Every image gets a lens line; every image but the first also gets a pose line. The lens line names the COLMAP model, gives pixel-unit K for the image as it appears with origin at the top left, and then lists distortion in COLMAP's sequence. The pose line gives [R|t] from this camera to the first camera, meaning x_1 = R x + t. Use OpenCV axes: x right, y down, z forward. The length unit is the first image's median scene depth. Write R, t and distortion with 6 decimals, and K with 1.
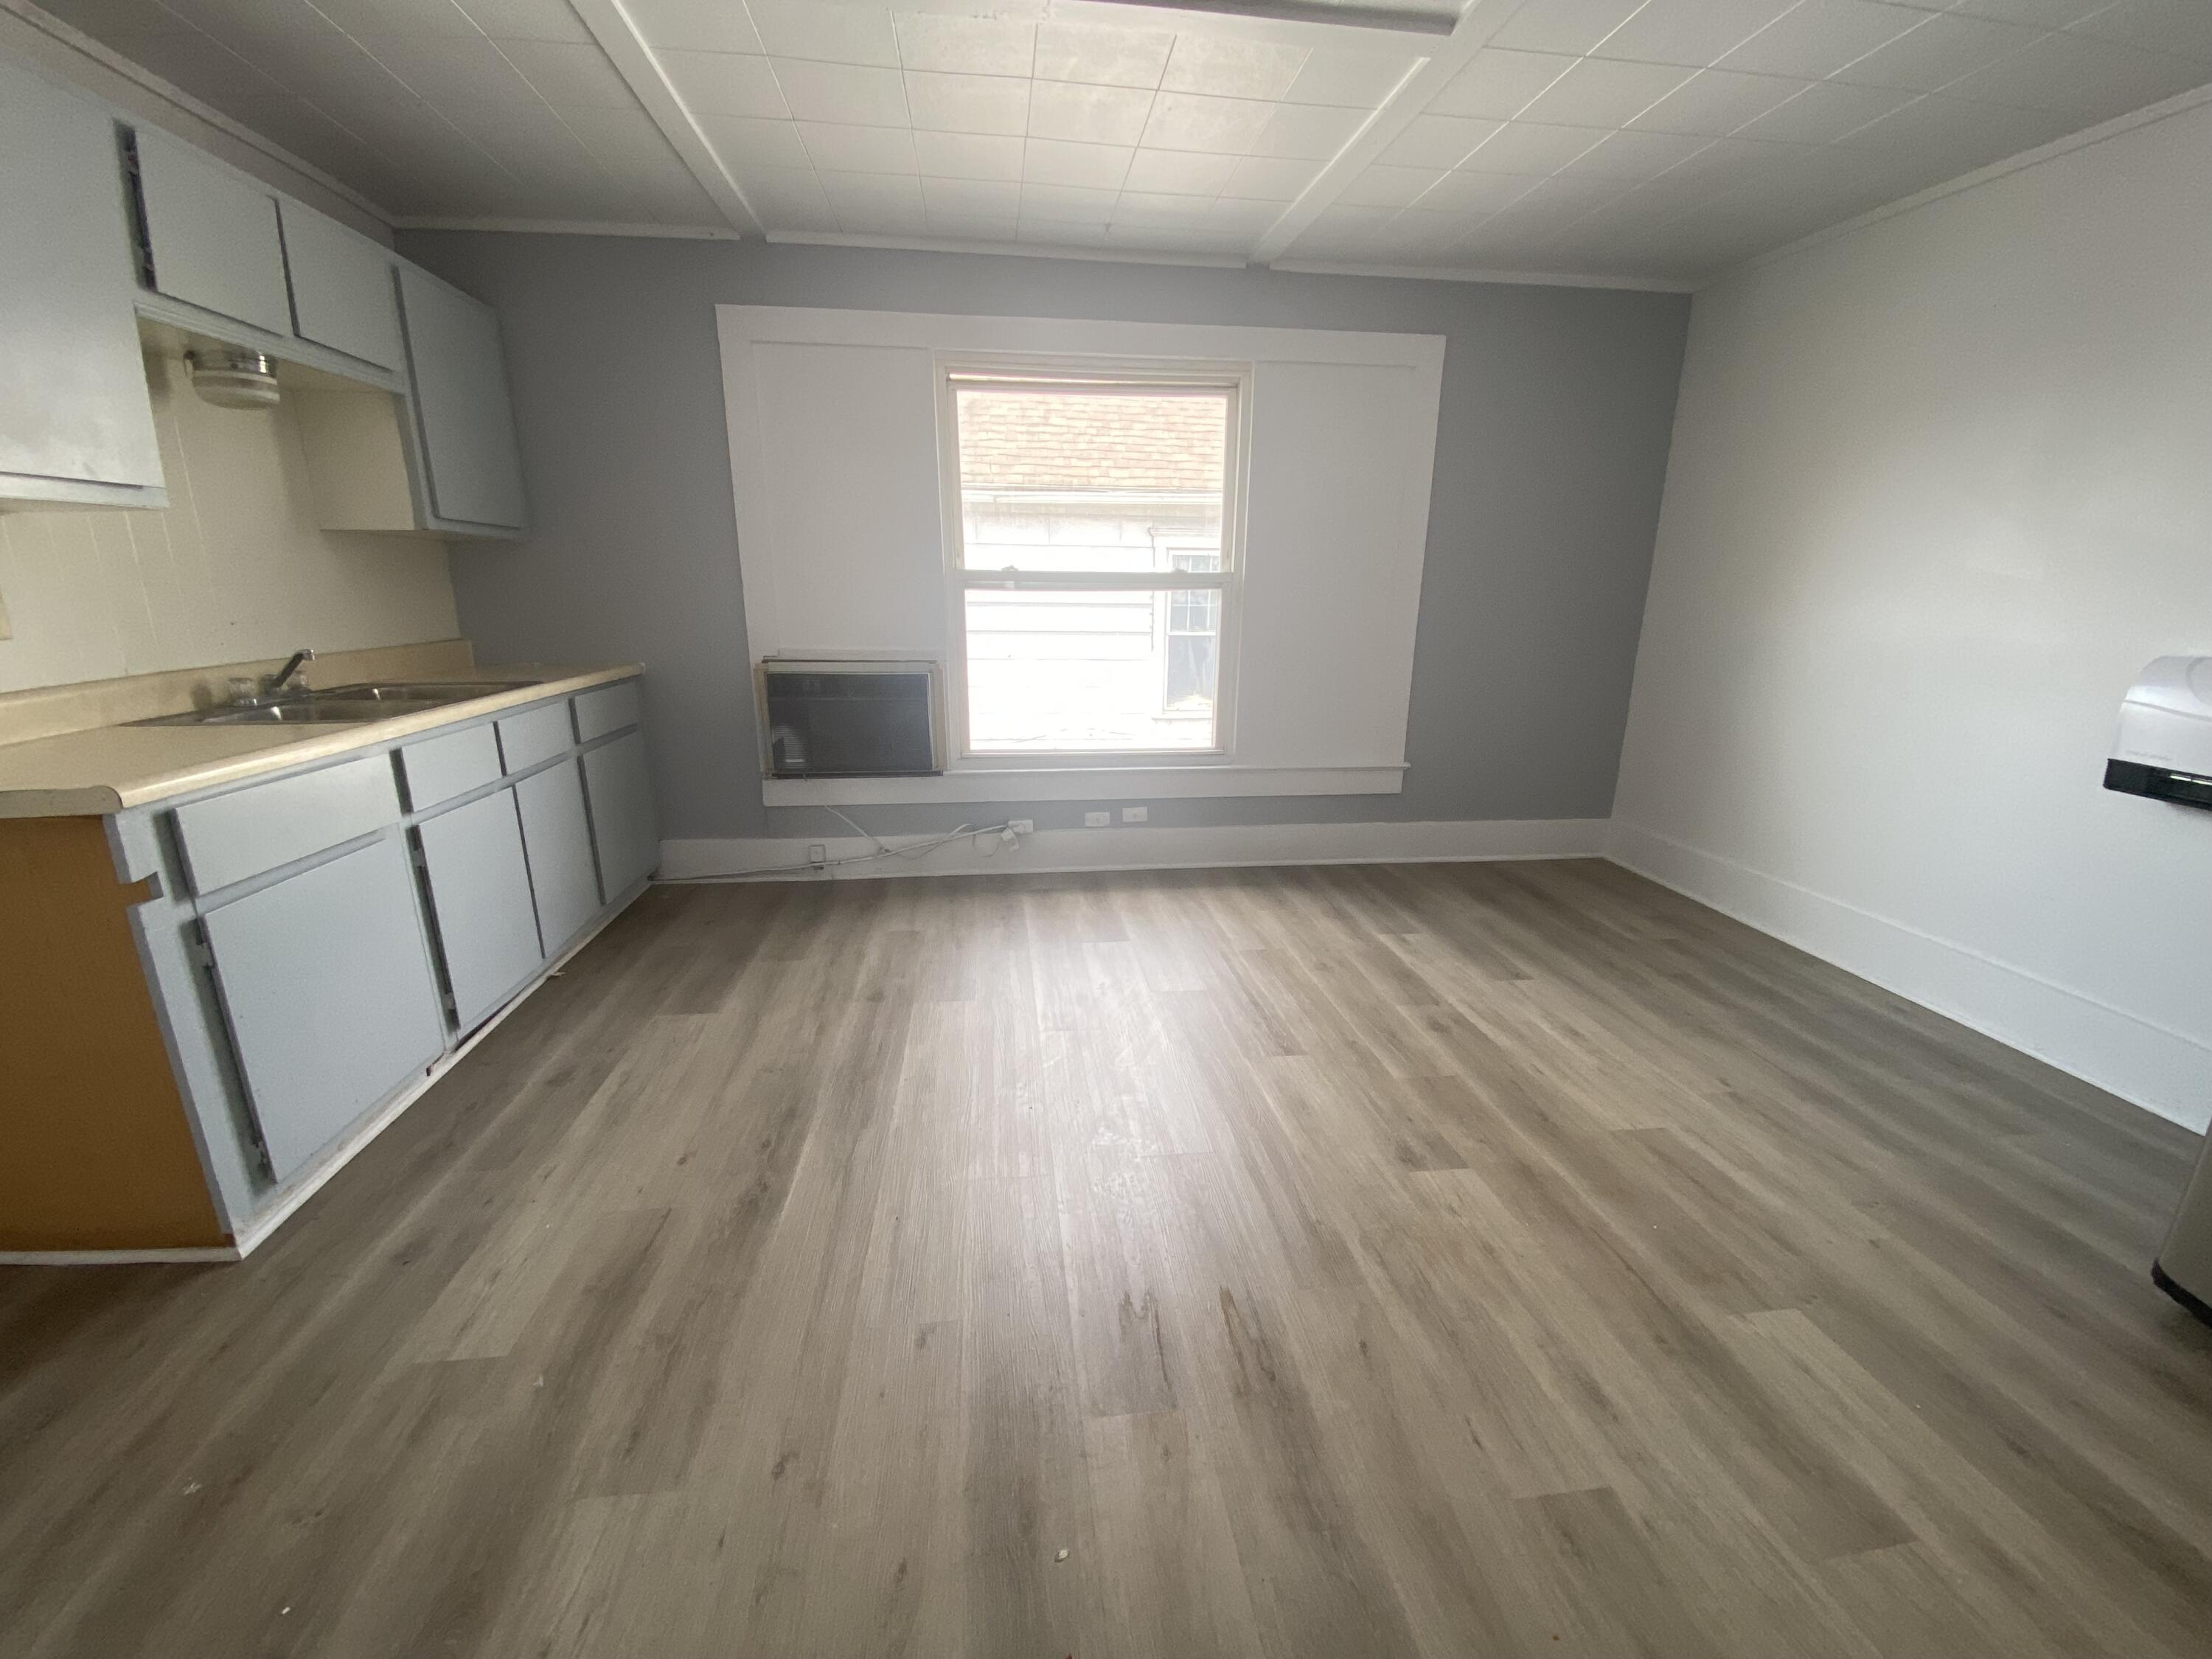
lens RADIAL K [[898.2, 0, 1106.0], [0, 898.2, 829.5], [0, 0, 1]] dist [-0.000180, -0.016815]
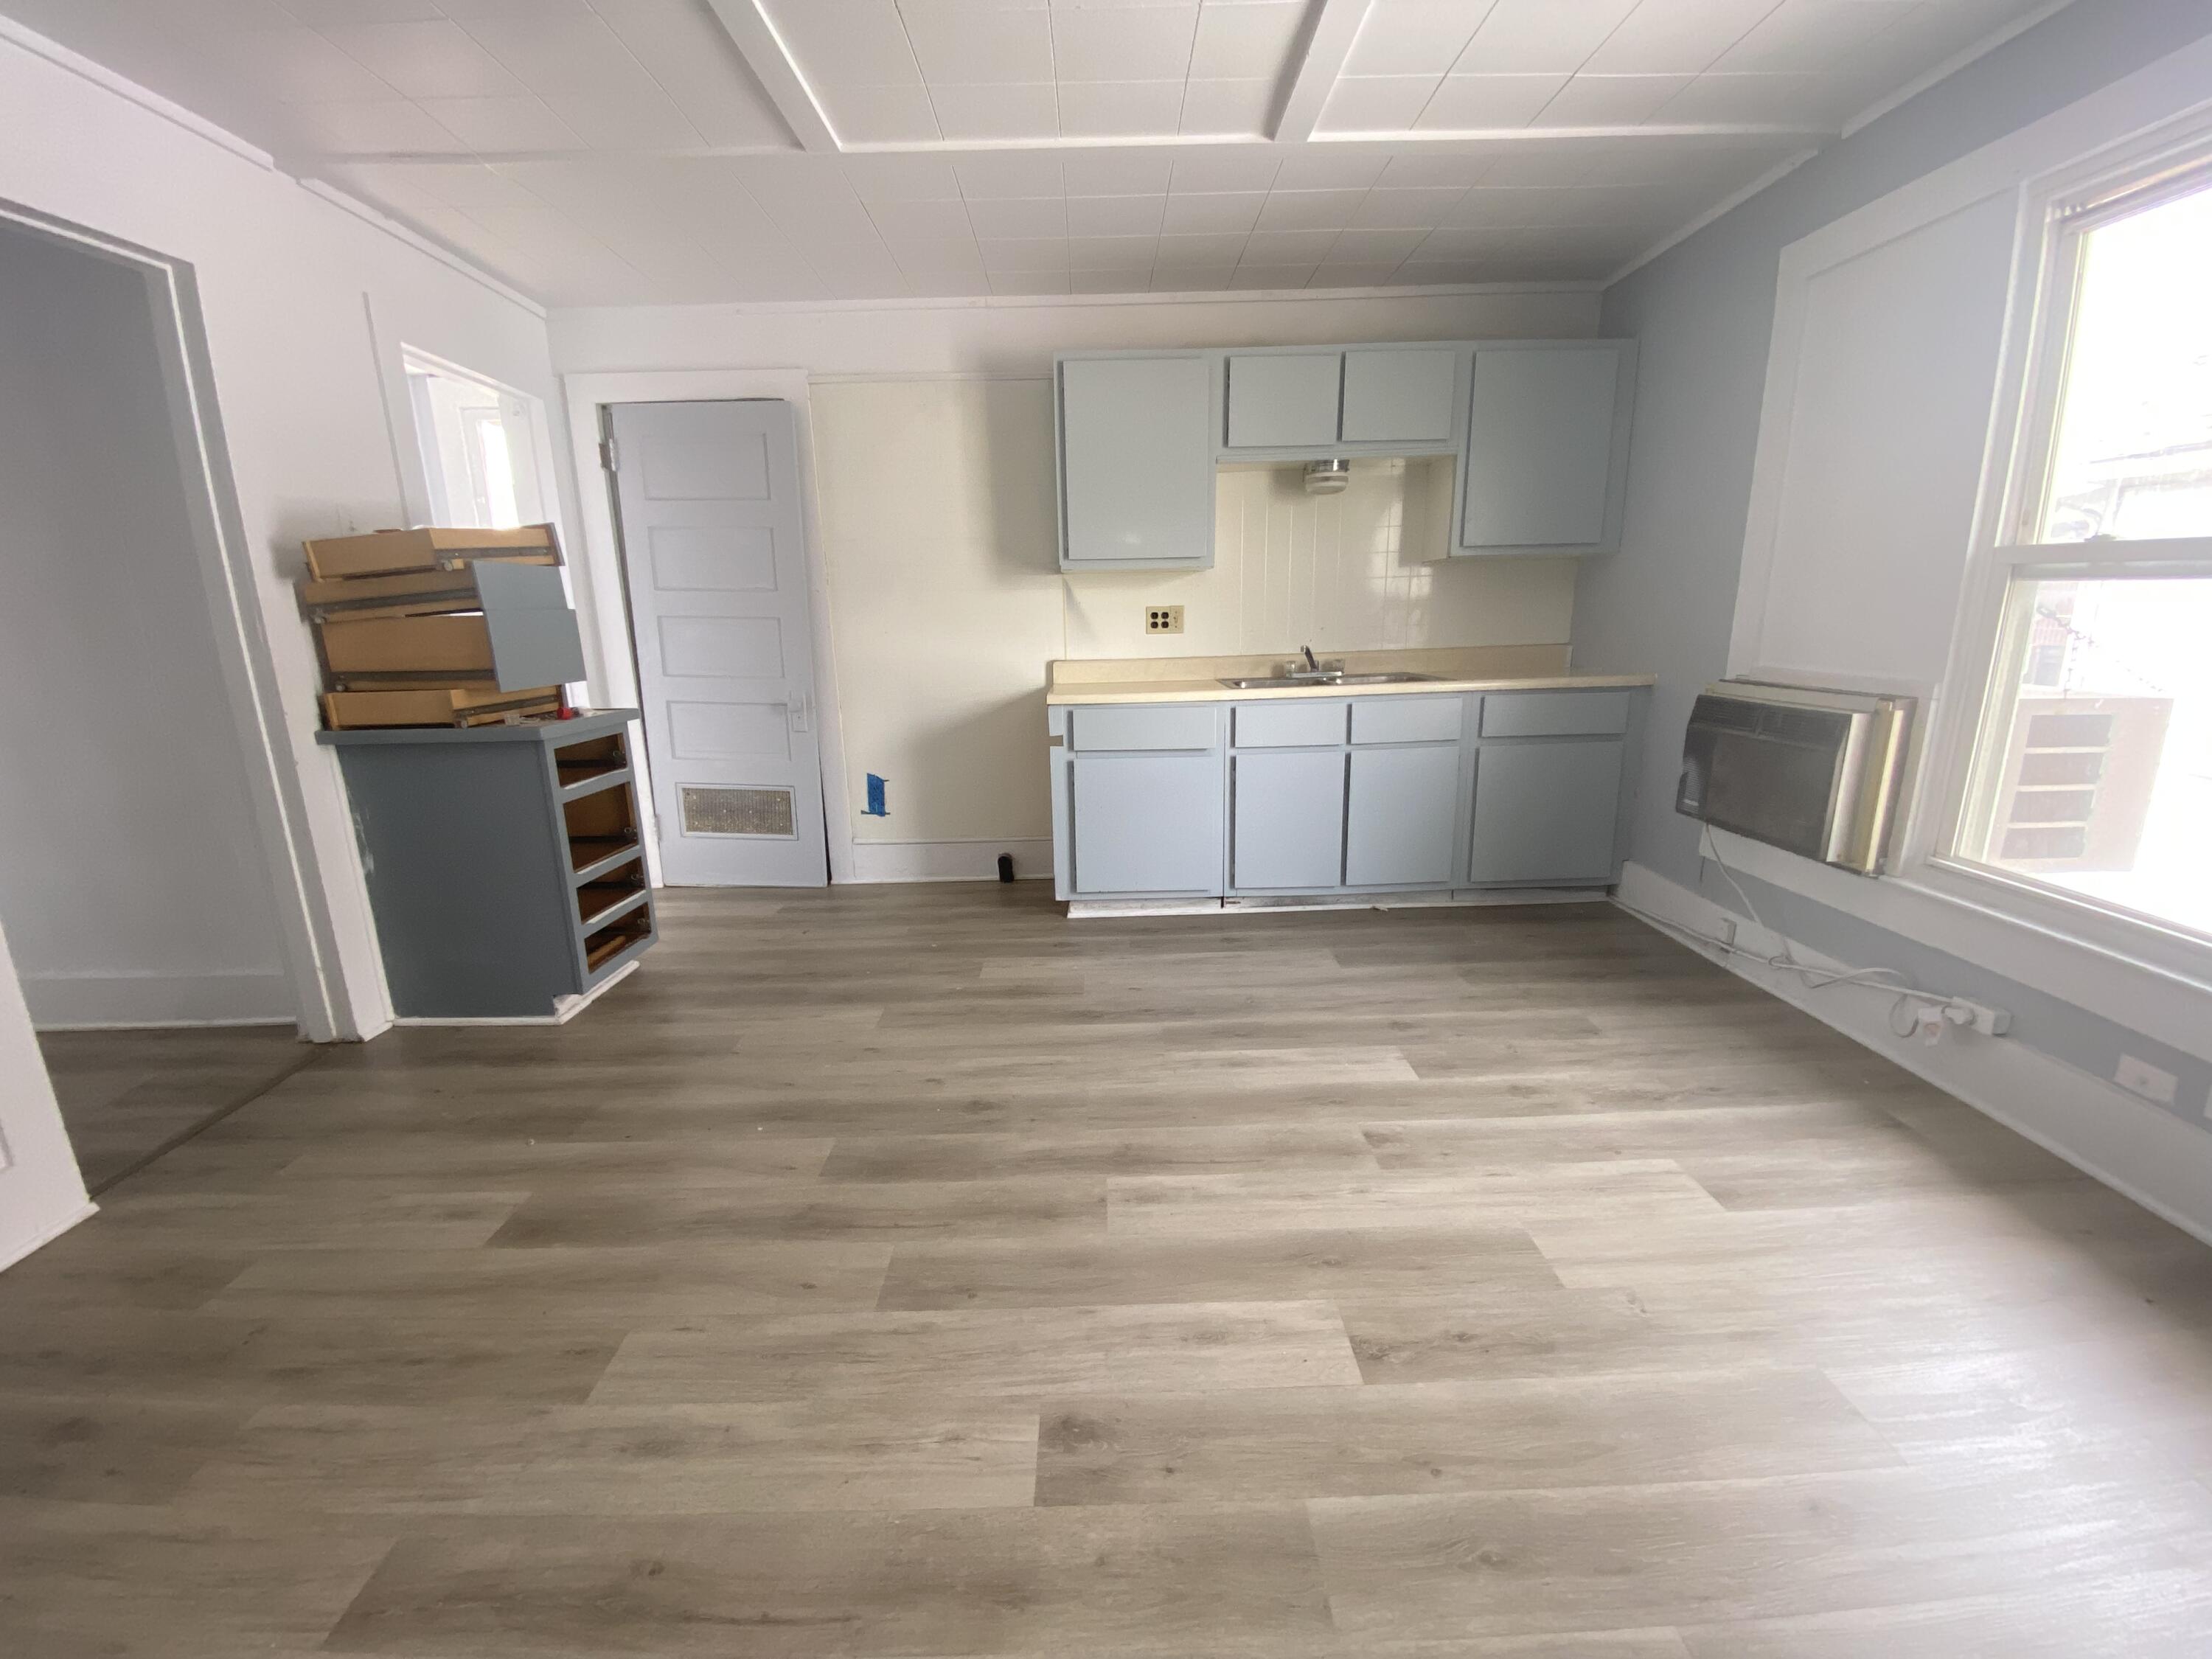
lens RADIAL K [[893.2, 0, 1106.0], [0, 893.2, 829.5], [0, 0, 1]] dist [0.001690, -0.014238]
pose [[-0.111731, 0.225991, -0.967700, 1.051975], [-0.230510, 0.941343, 0.246451, -0.276925], [0.966634, 0.250601, -0.053084, 1.125419]]
